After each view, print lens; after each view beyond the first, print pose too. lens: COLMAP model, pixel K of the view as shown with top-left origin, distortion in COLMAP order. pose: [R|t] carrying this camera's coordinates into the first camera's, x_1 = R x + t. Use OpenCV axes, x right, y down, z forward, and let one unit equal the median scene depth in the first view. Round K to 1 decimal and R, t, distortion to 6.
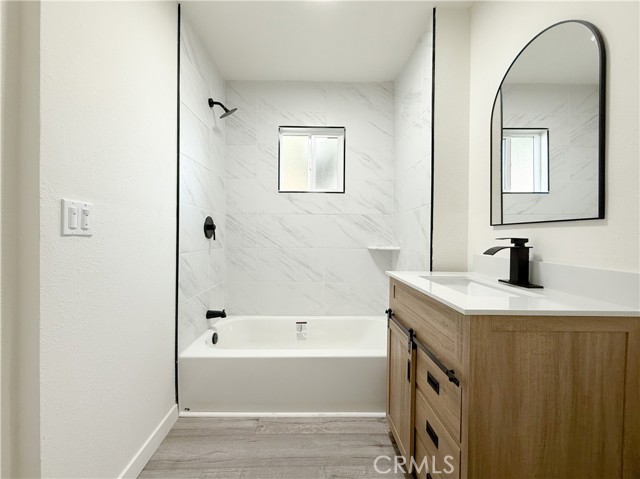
lens RADIAL K [[258.0, 0, 314.9], [0, 258.0, 240.6], [0, 0, 1]] dist [-0.000774, 0.000758]
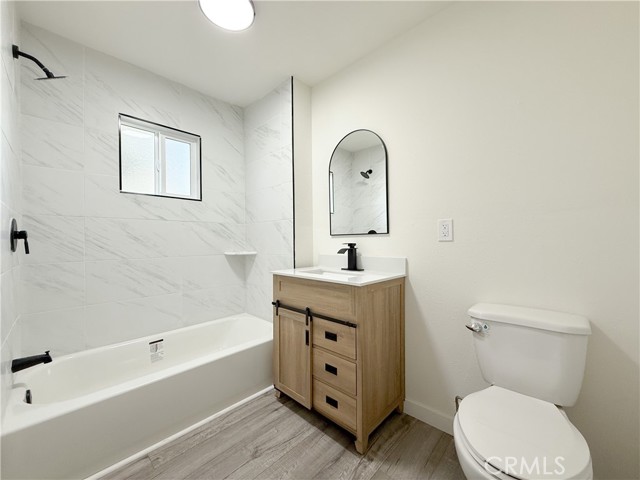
lens RADIAL K [[258.0, 0, 314.9], [0, 258.0, 241.1], [0, 0, 1]] dist [-0.000774, 0.000758]
pose [[0.704481, -0.014868, 0.709567, -0.303452], [0.025653, 0.999661, -0.004523, -0.011497], [-0.709259, 0.021389, 0.704624, -0.024411]]
